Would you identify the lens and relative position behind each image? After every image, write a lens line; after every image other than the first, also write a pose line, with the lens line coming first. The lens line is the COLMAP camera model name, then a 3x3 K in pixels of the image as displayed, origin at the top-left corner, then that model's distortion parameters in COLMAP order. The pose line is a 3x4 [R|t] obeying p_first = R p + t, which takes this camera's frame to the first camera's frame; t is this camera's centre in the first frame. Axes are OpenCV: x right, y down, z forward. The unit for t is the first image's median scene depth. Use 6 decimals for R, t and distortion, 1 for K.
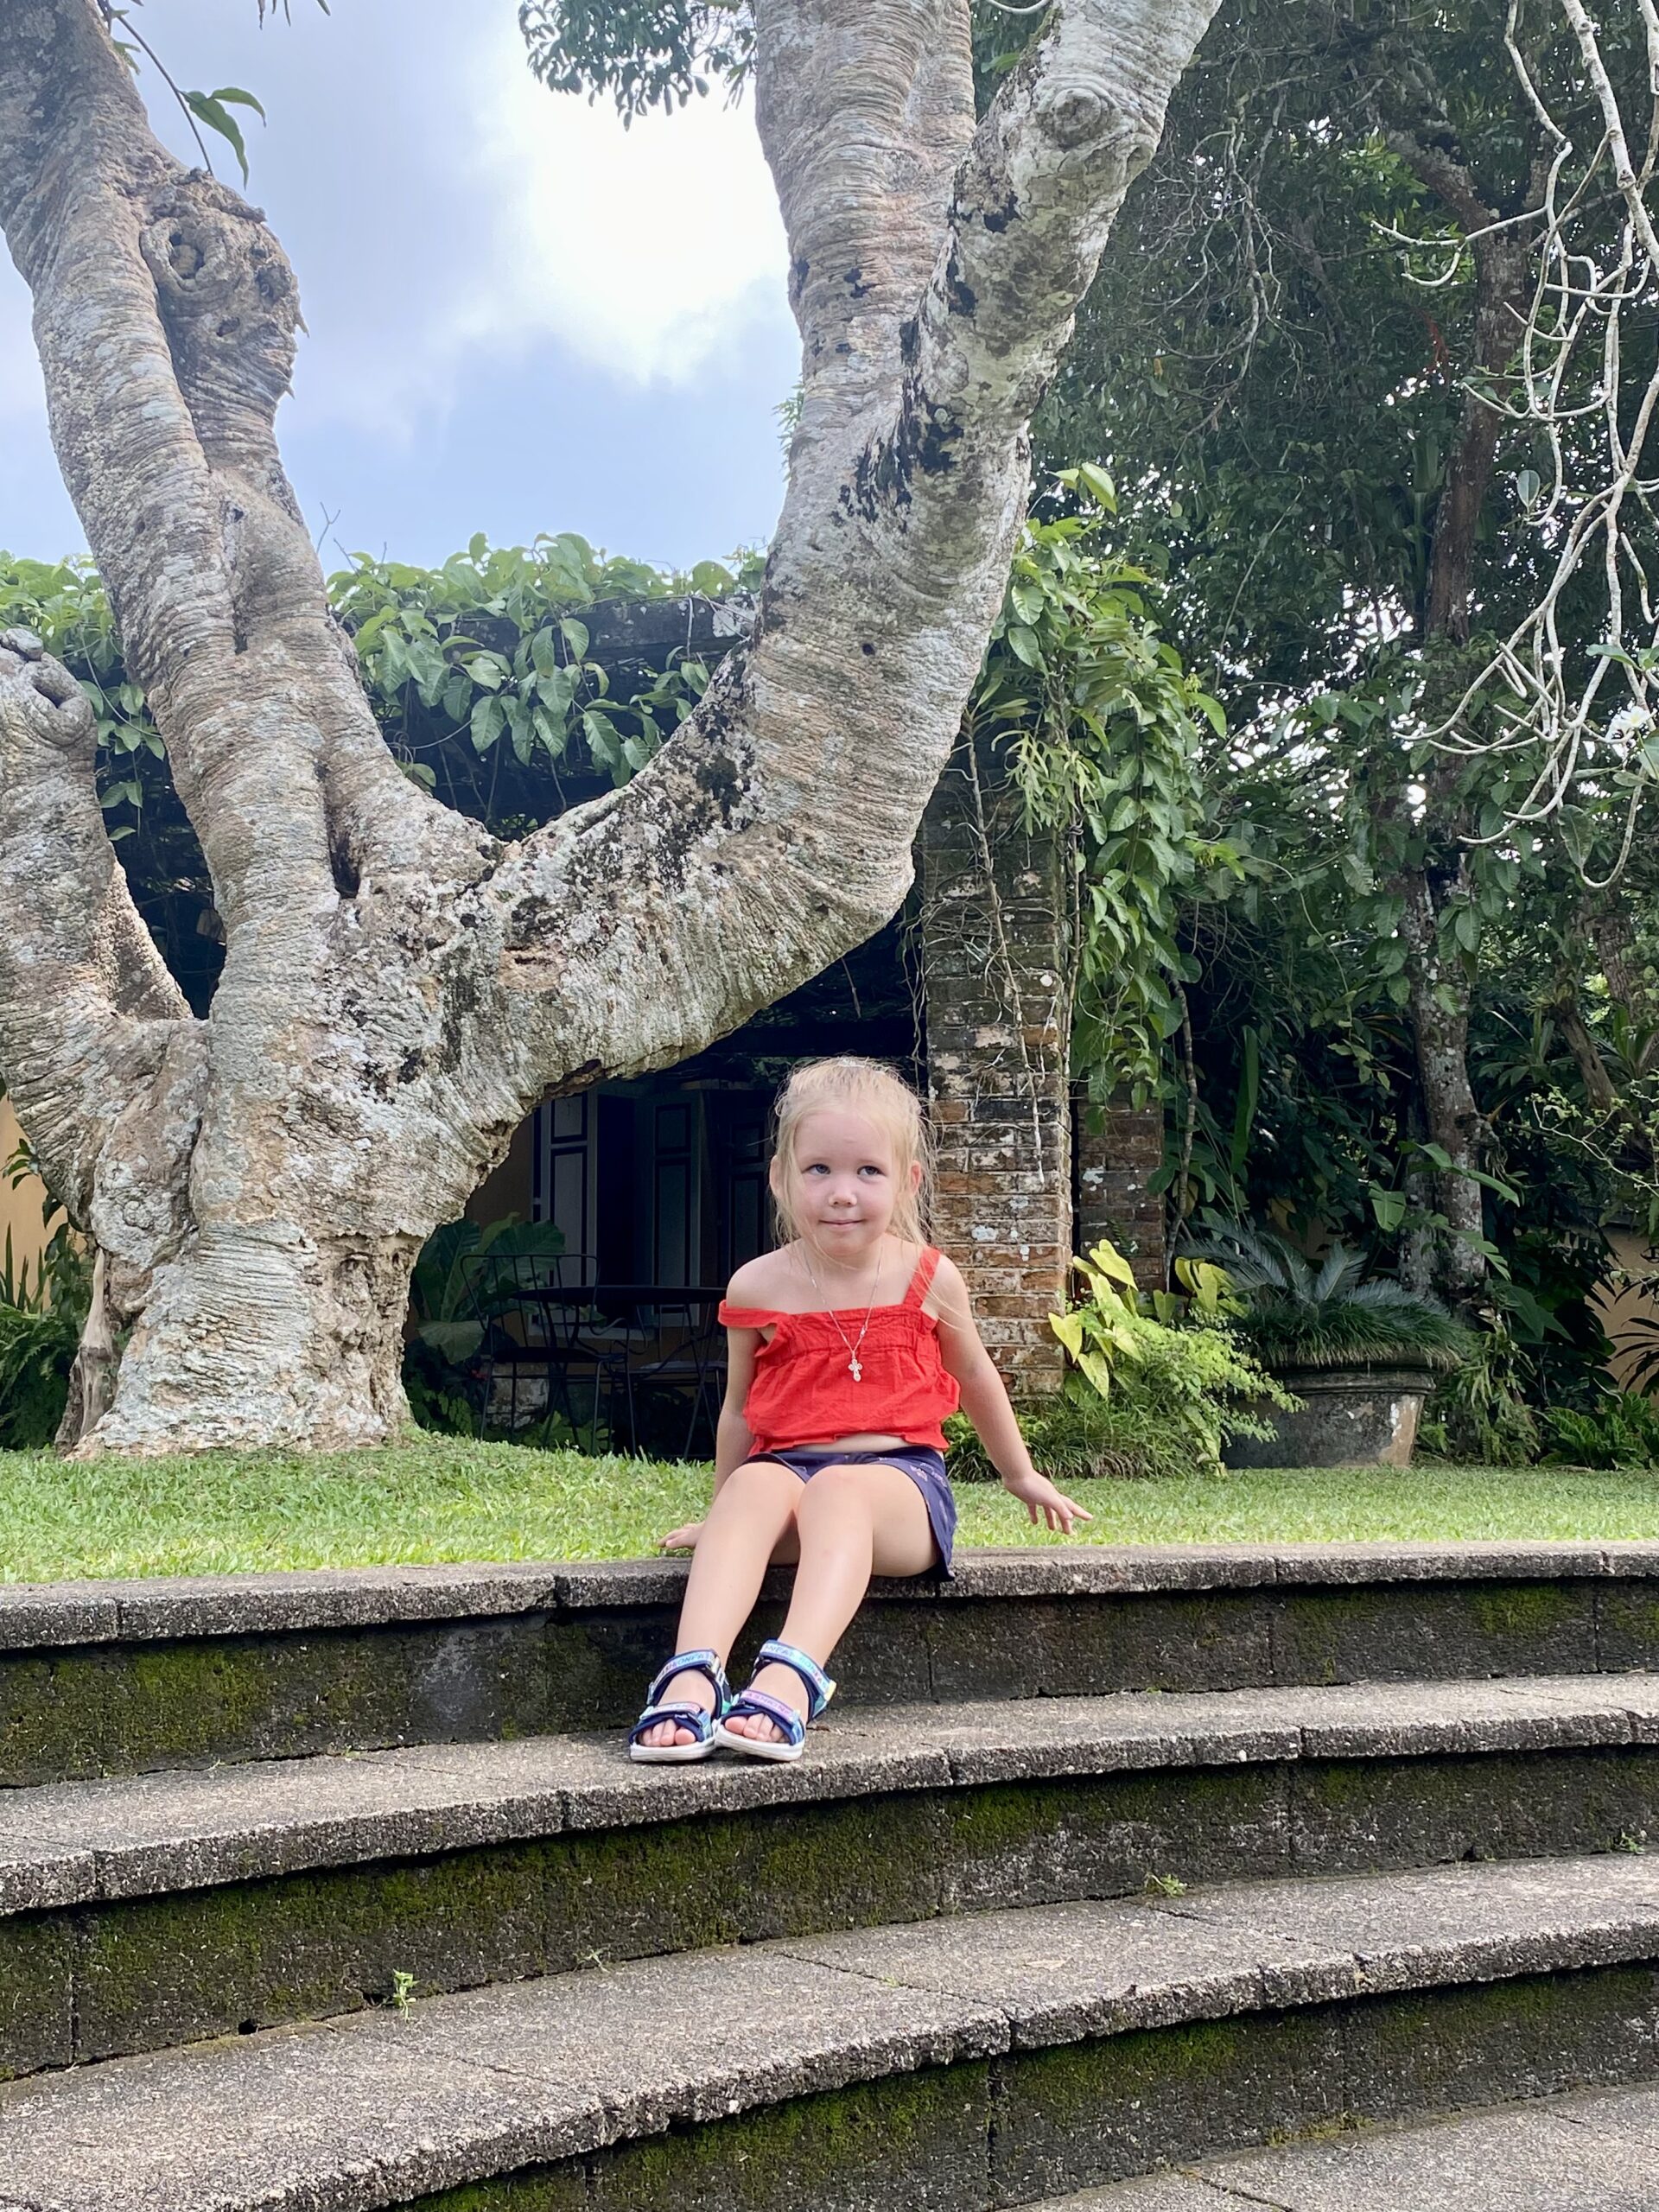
lens RADIAL K [[2581.1, 0, 829.5], [0, 2581.1, 1106.0], [0, 0, 1]] dist [0.221408, -0.708919]
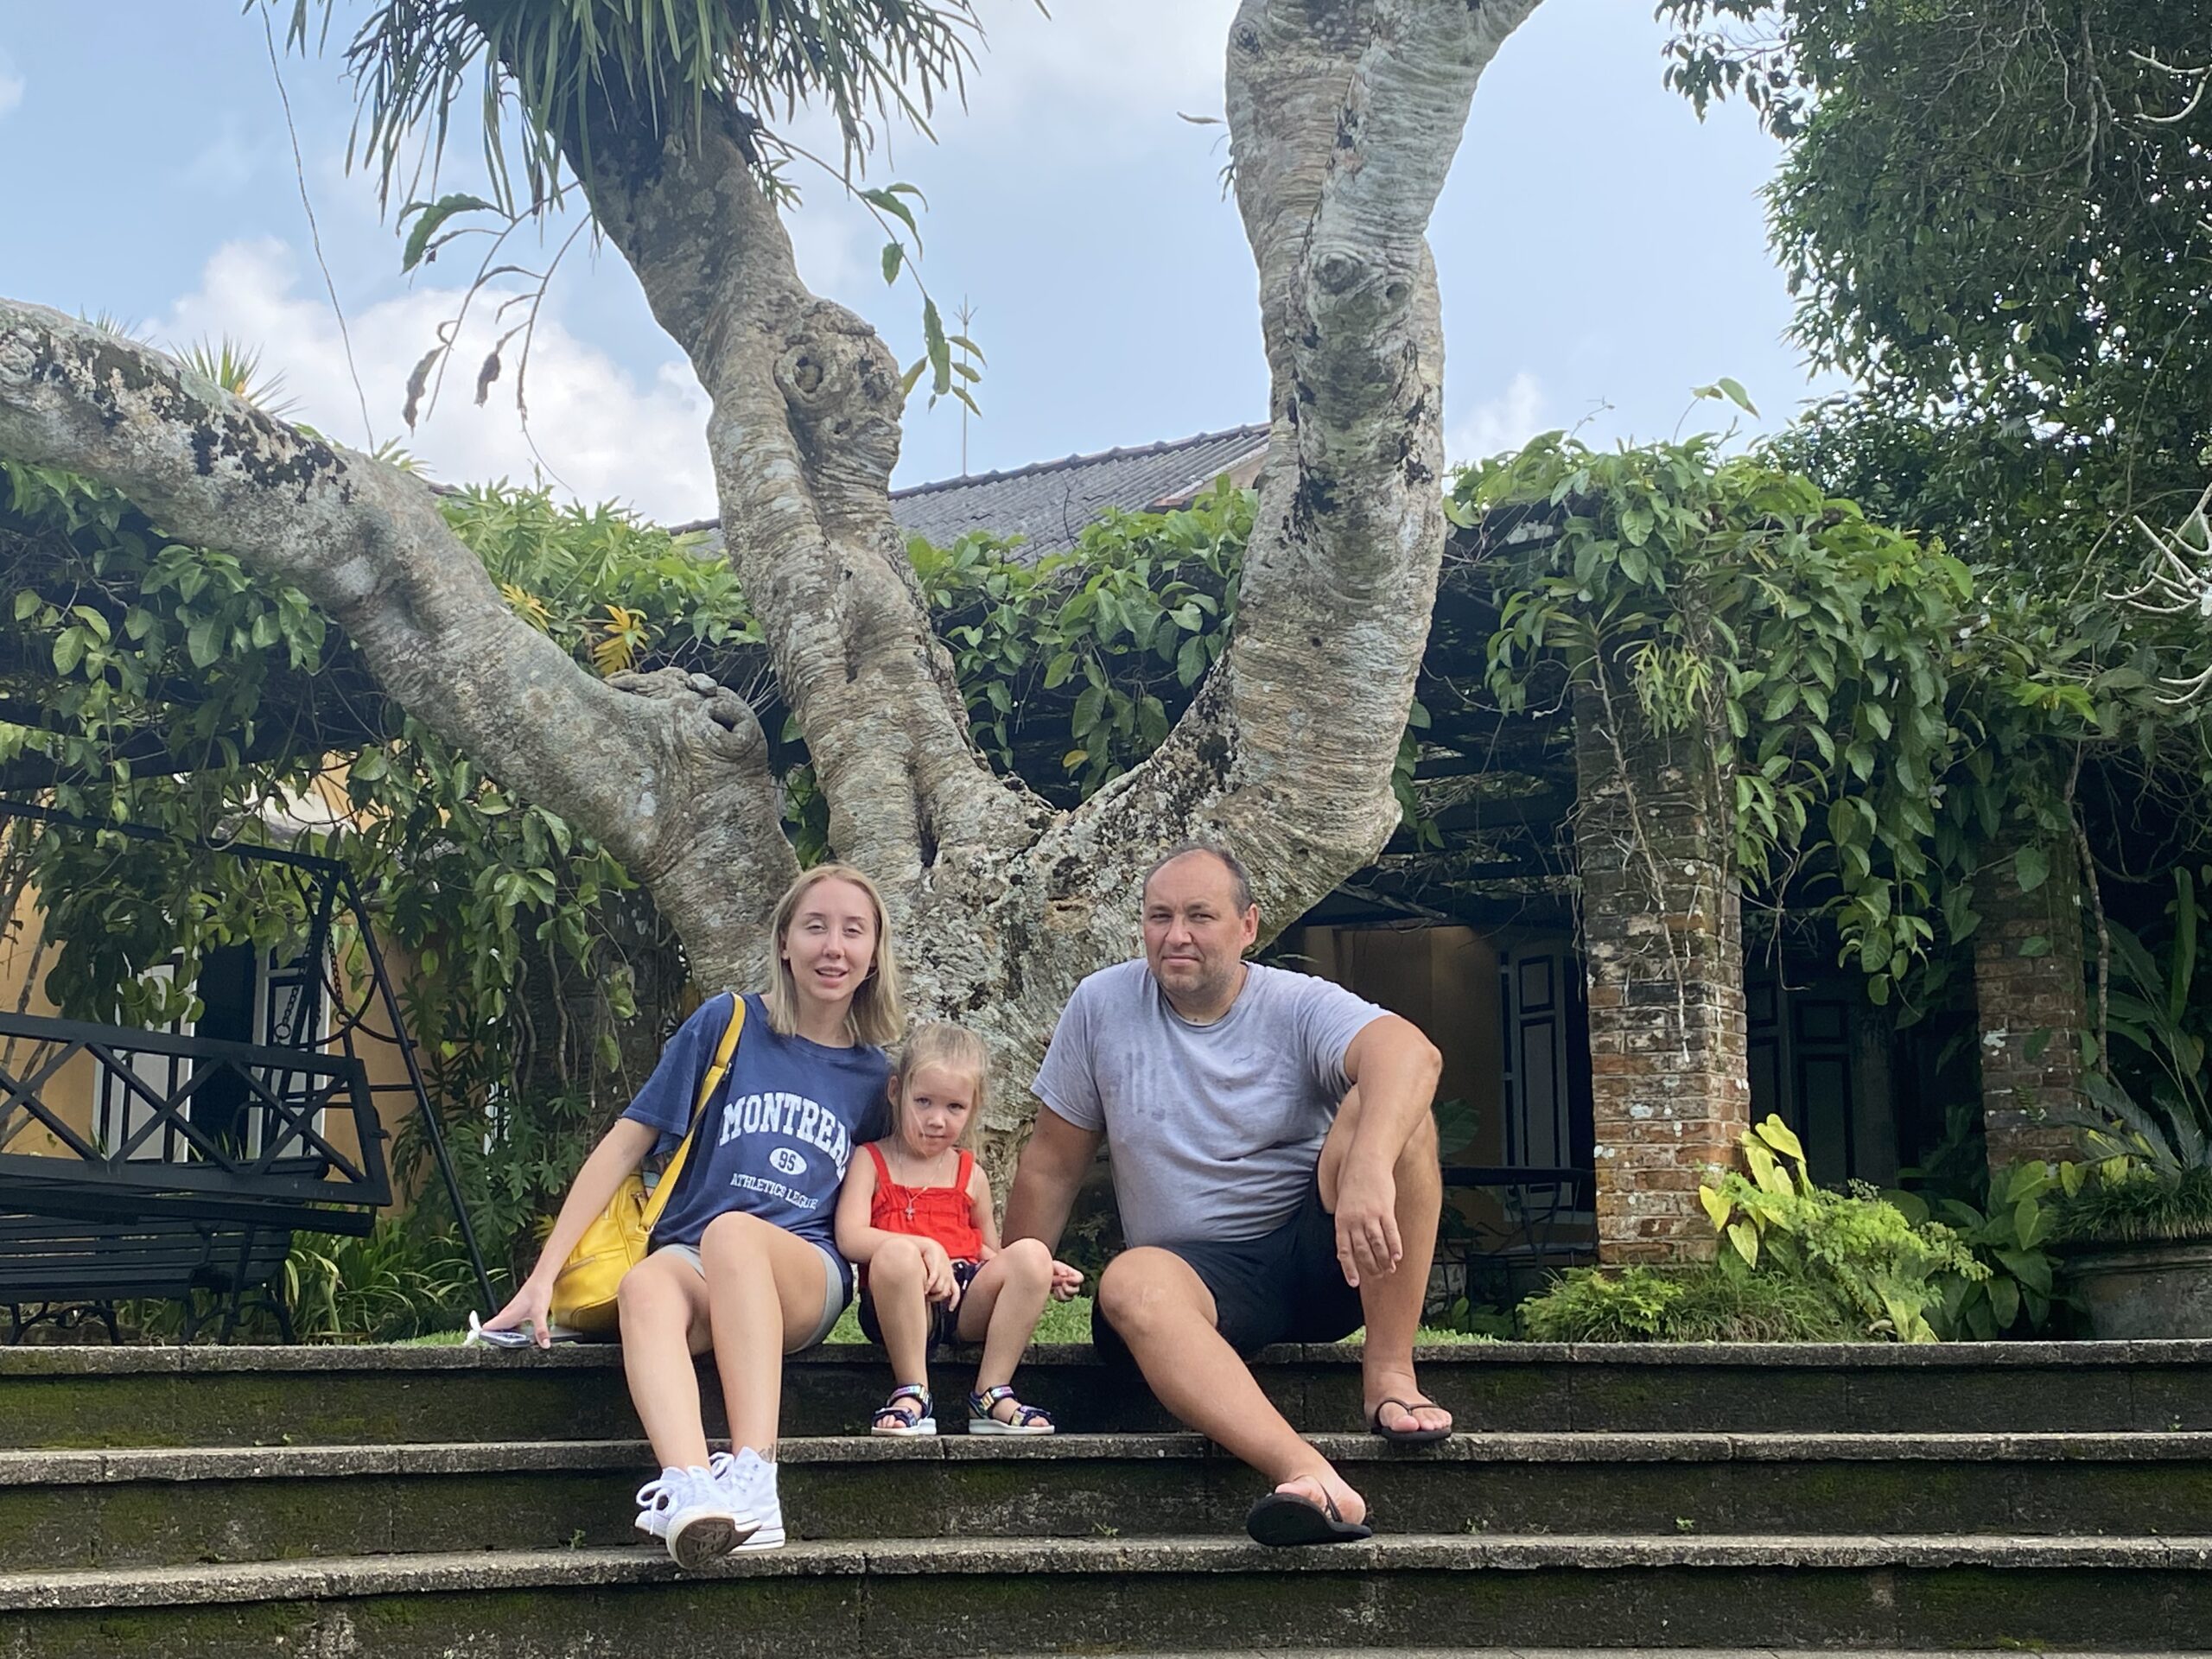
lens RADIAL K [[3117.1, 0, 1106.0], [0, 3117.1, 829.5], [0, 0, 1]] dist [0.265679, -0.874282]
pose [[0.949003, -0.054946, -0.310442, 0.367667], [0.043030, 0.998055, -0.045108, -0.024769], [0.312317, 0.029449, 0.949522, -0.423379]]
